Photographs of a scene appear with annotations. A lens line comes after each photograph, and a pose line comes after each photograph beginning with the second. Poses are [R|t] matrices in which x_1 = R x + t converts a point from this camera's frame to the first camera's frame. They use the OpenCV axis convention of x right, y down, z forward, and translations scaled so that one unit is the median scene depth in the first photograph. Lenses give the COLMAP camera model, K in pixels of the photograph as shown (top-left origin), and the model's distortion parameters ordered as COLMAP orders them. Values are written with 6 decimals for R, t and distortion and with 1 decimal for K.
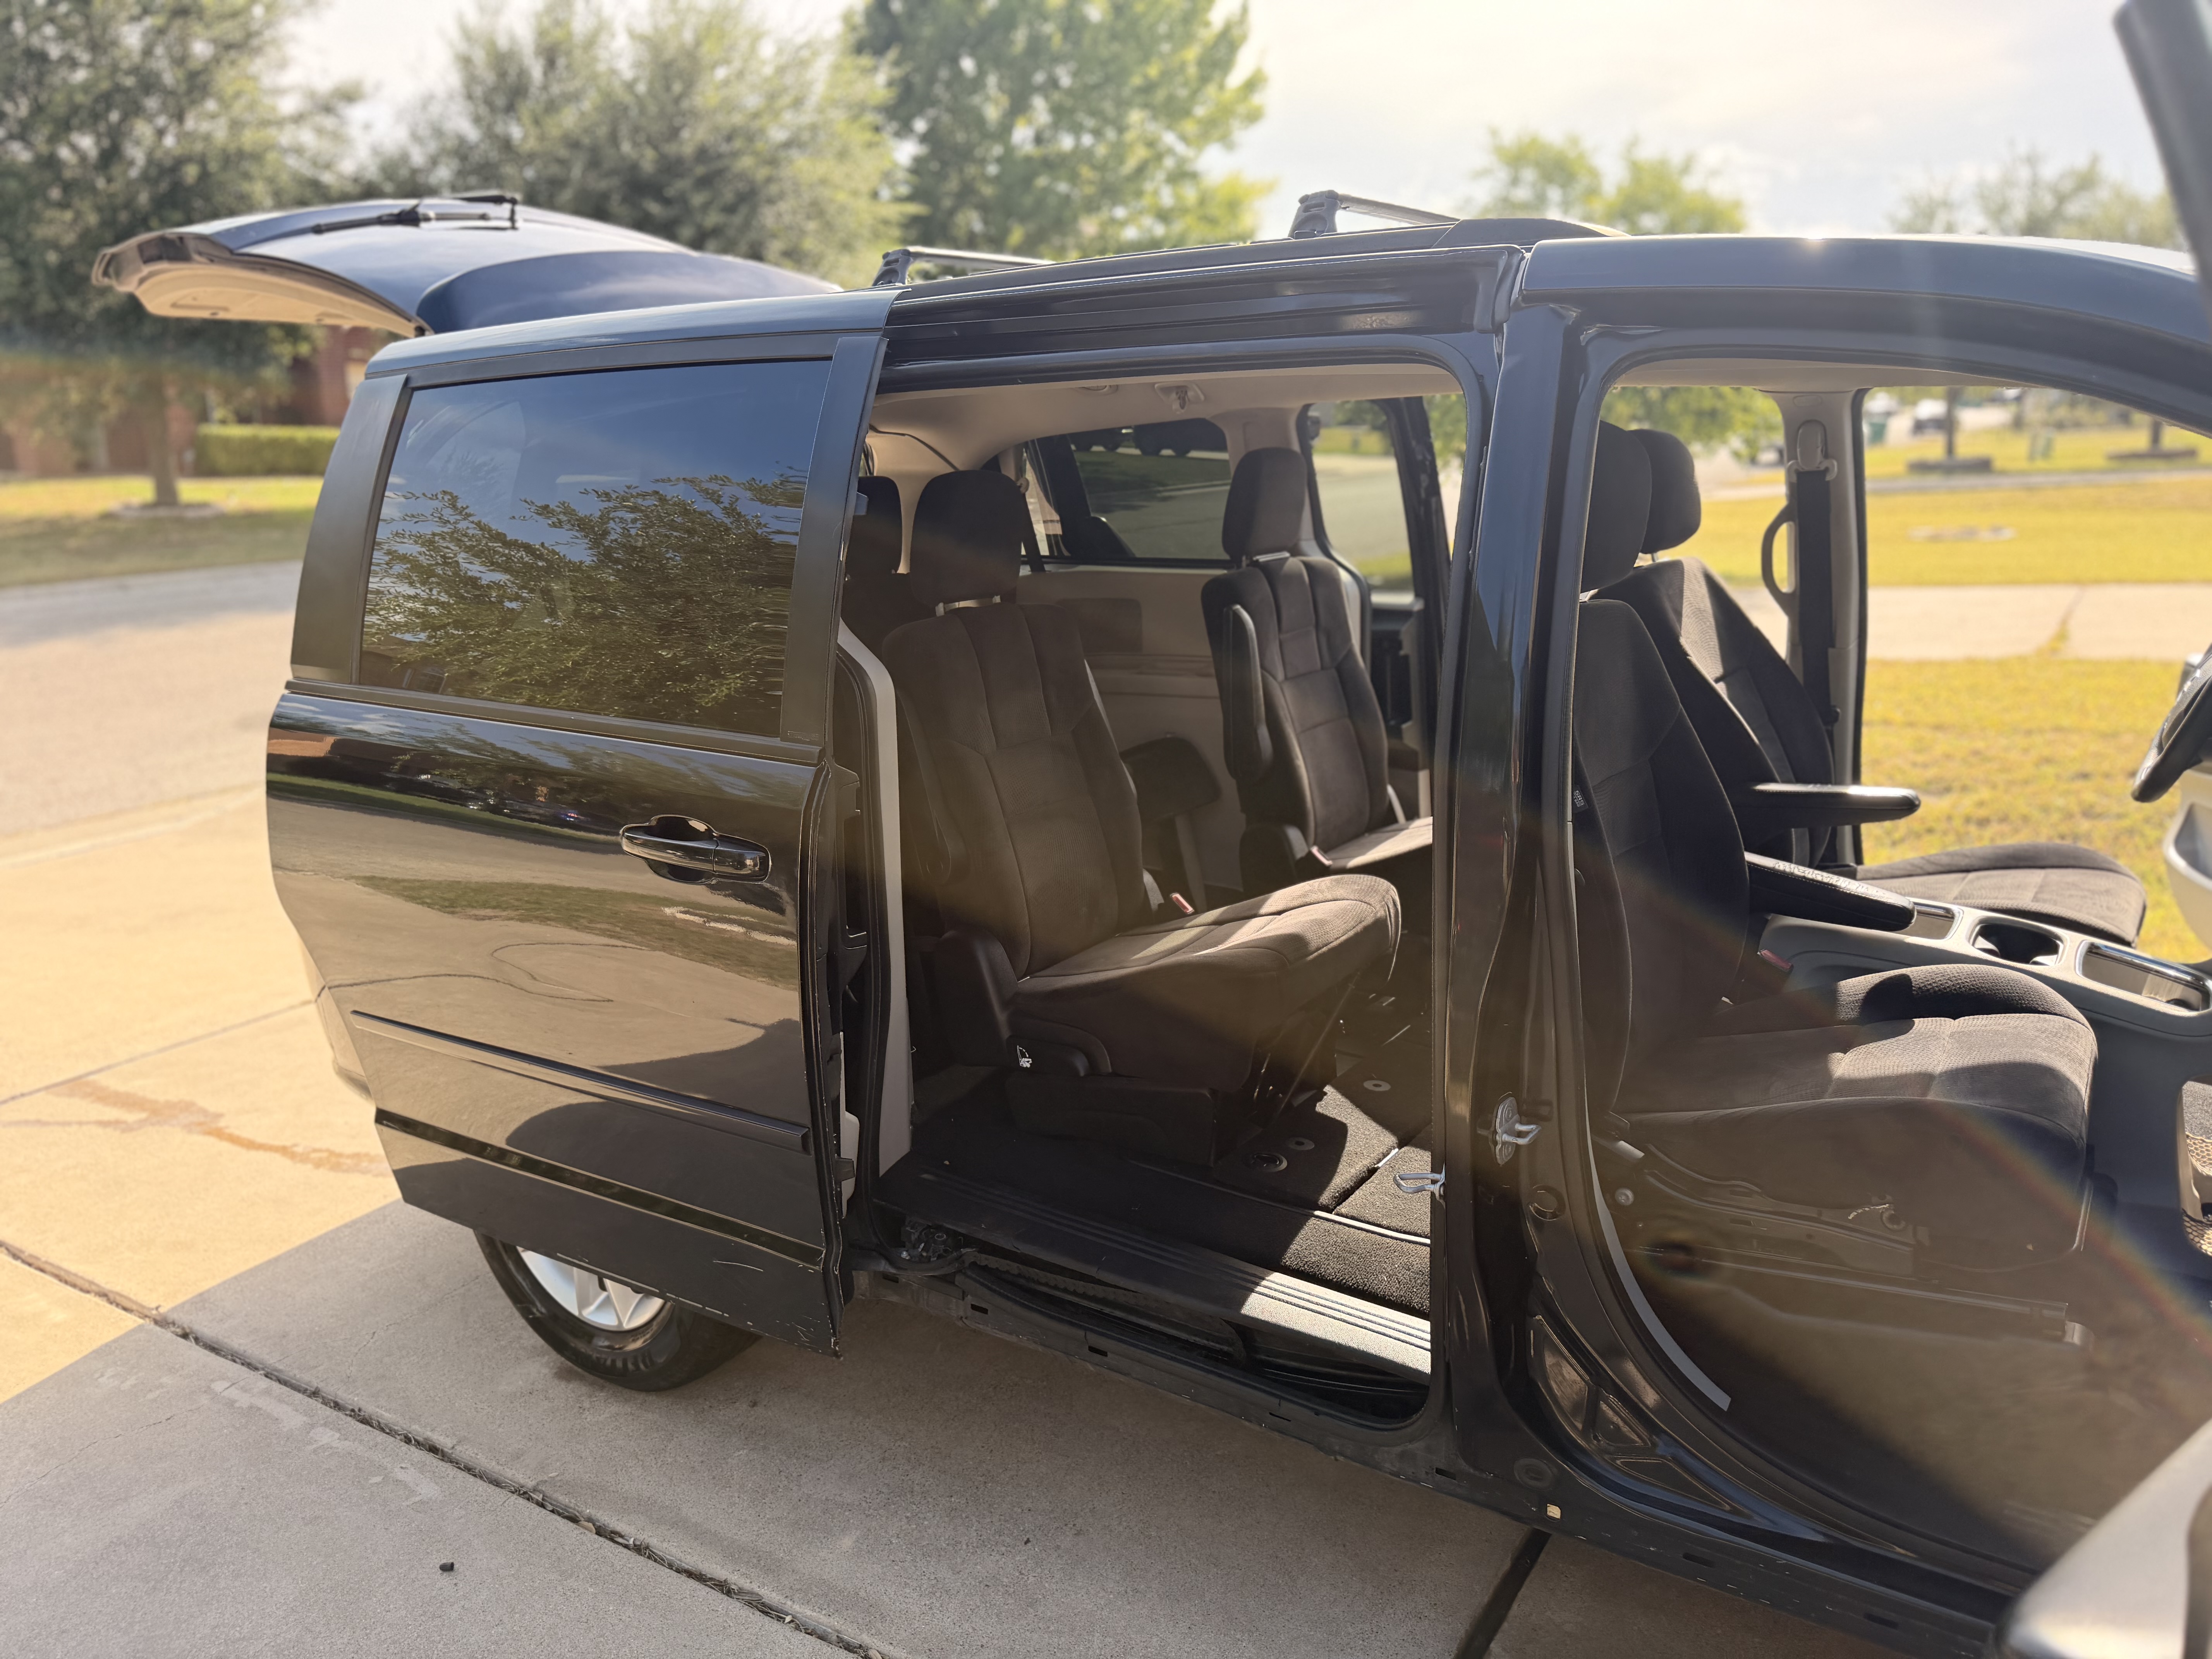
lens RADIAL K [[1557.4, 0, 1107.6], [0, 1557.4, 825.5], [0, 0, 1]] dist [0.029774, -0.034778]
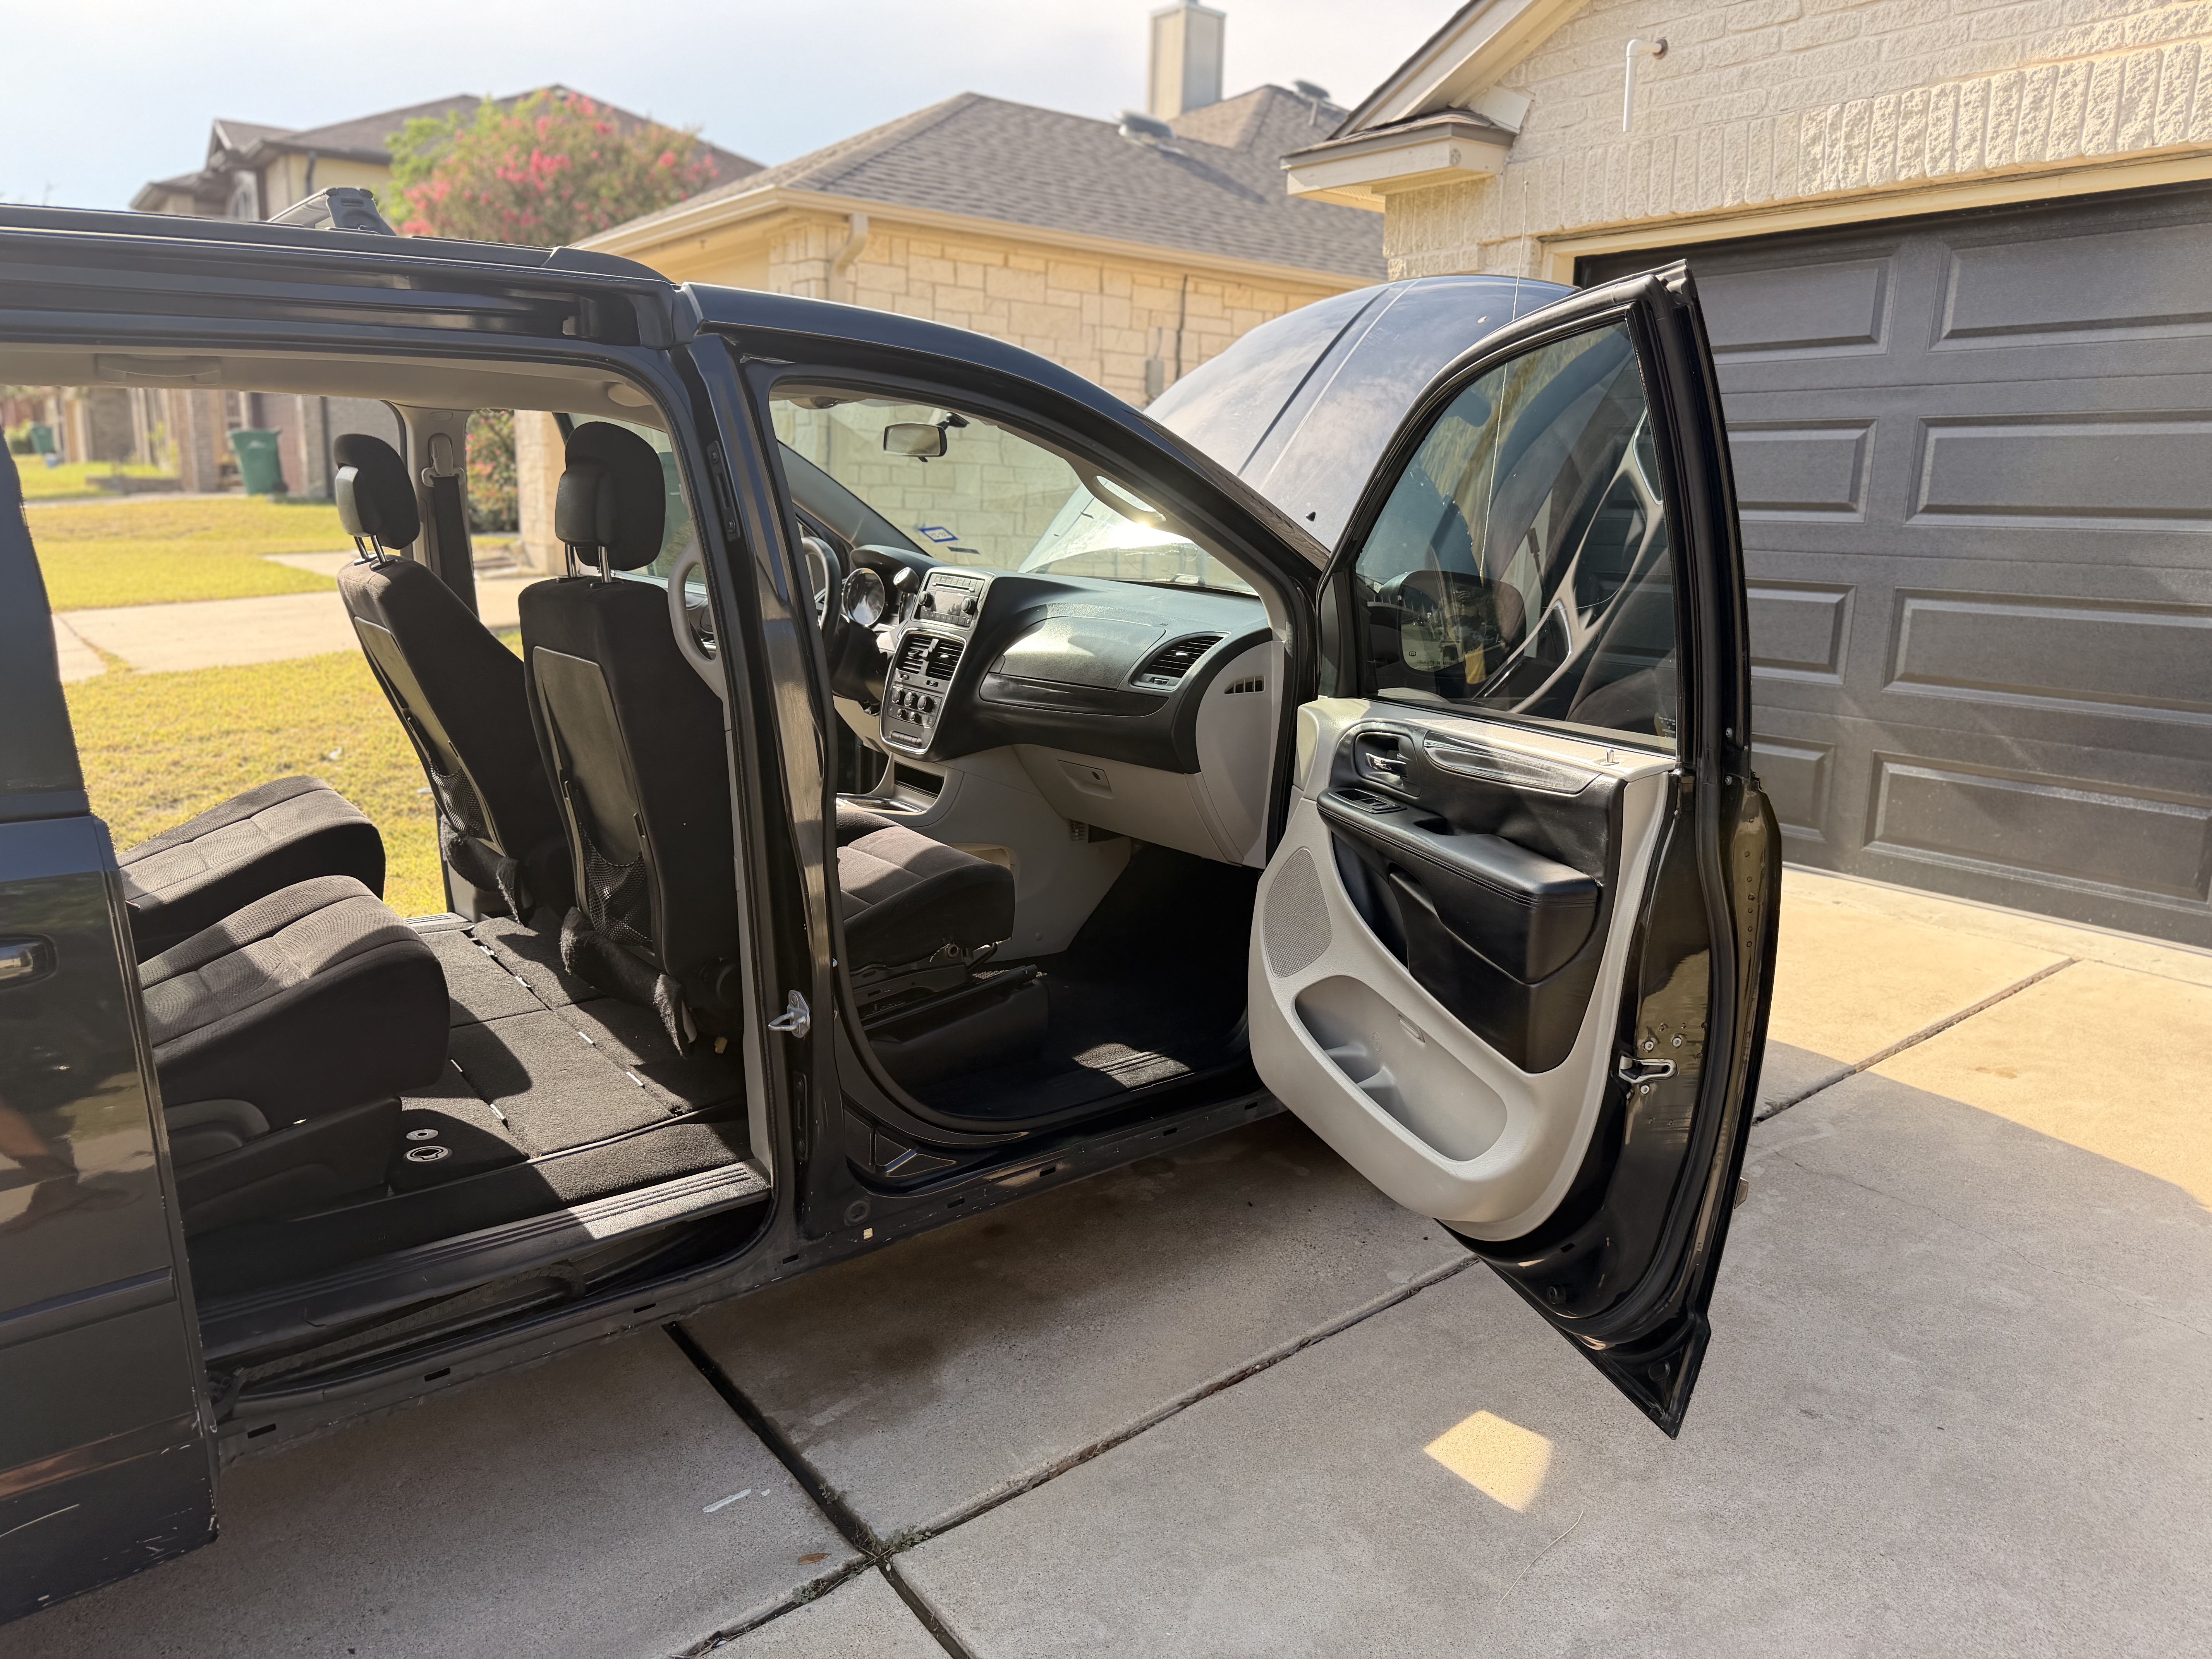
lens RADIAL K [[1575.0, 0, 1110.9], [0, 1575.0, 829.4], [0, 0, 1]] dist [0.018540, -0.032426]
pose [[0.330976, -0.182586, 0.925806, -0.061771], [0.206227, 0.971382, 0.117848, -0.000790], [-0.920829, 0.151922, 0.359158, 0.020936]]
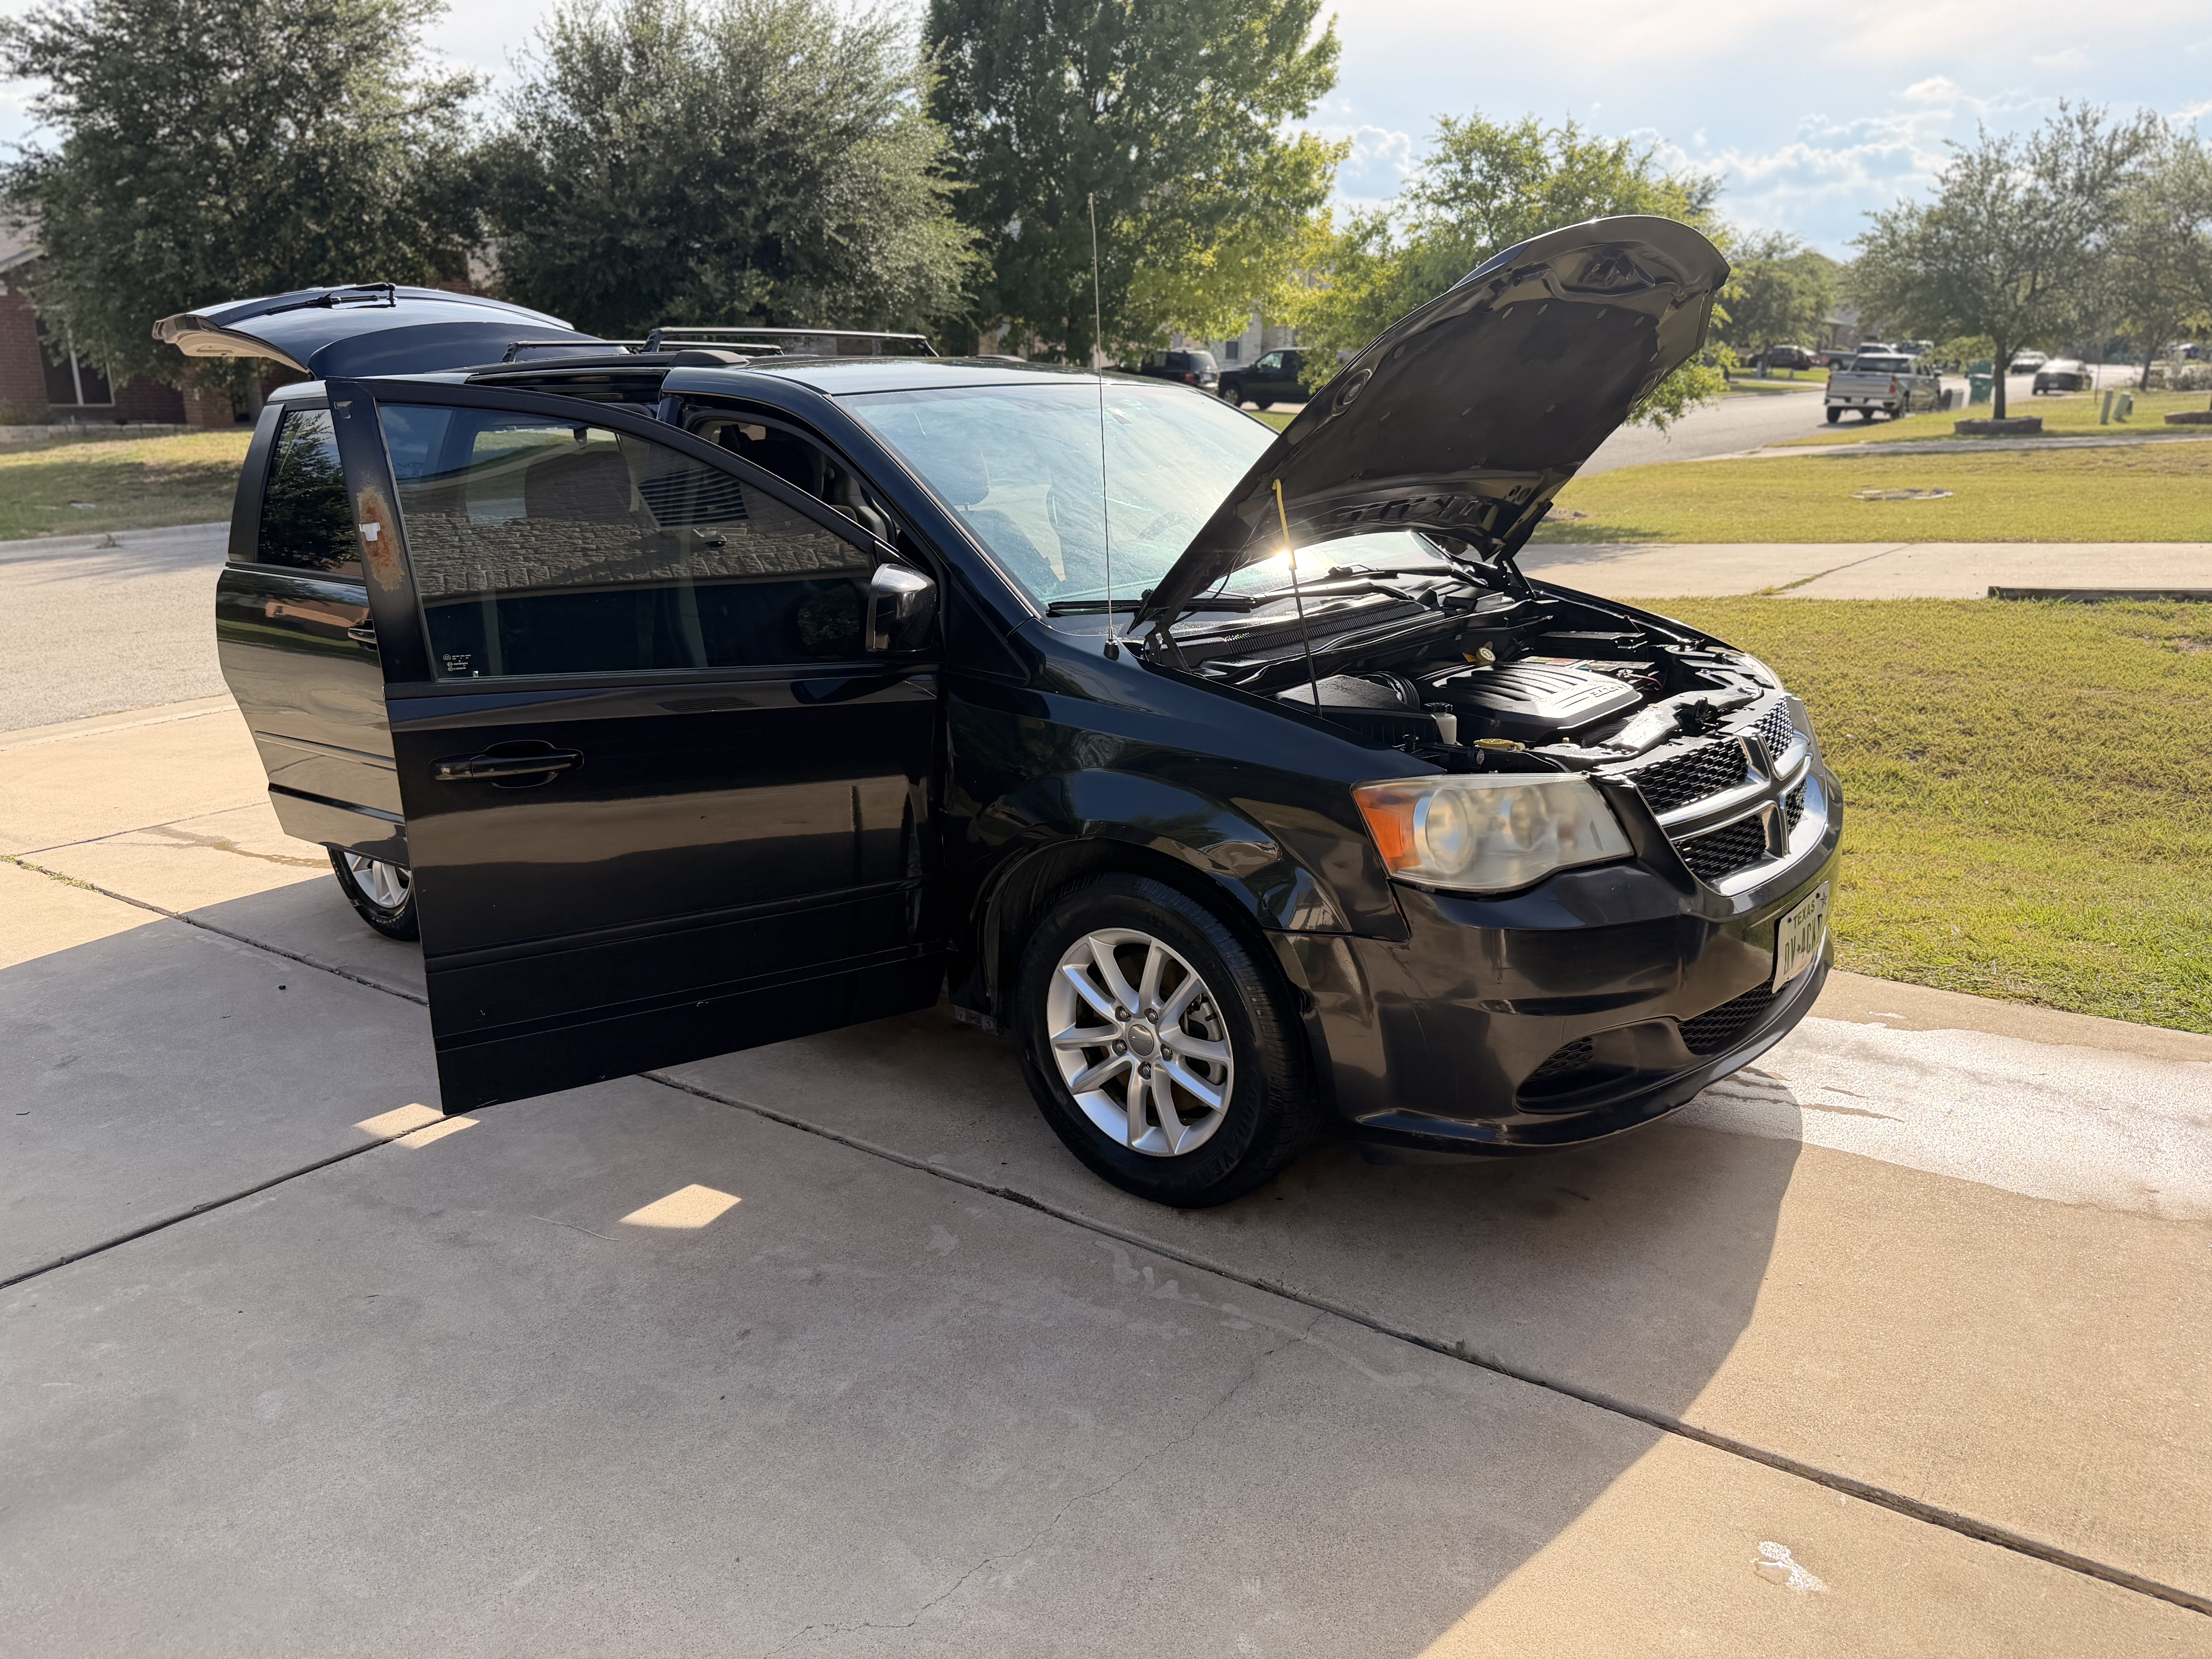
lens RADIAL K [[1538.6, 0, 1106.0], [0, 1538.6, 829.5], [0, 0, 1]] dist [0.032647, -0.042057]
pose [[0.996586, 0.026495, -0.078192, 0.079464], [-0.023784, 0.999090, 0.035406, 0.015808], [0.079059, -0.033426, 0.996309, -0.092155]]
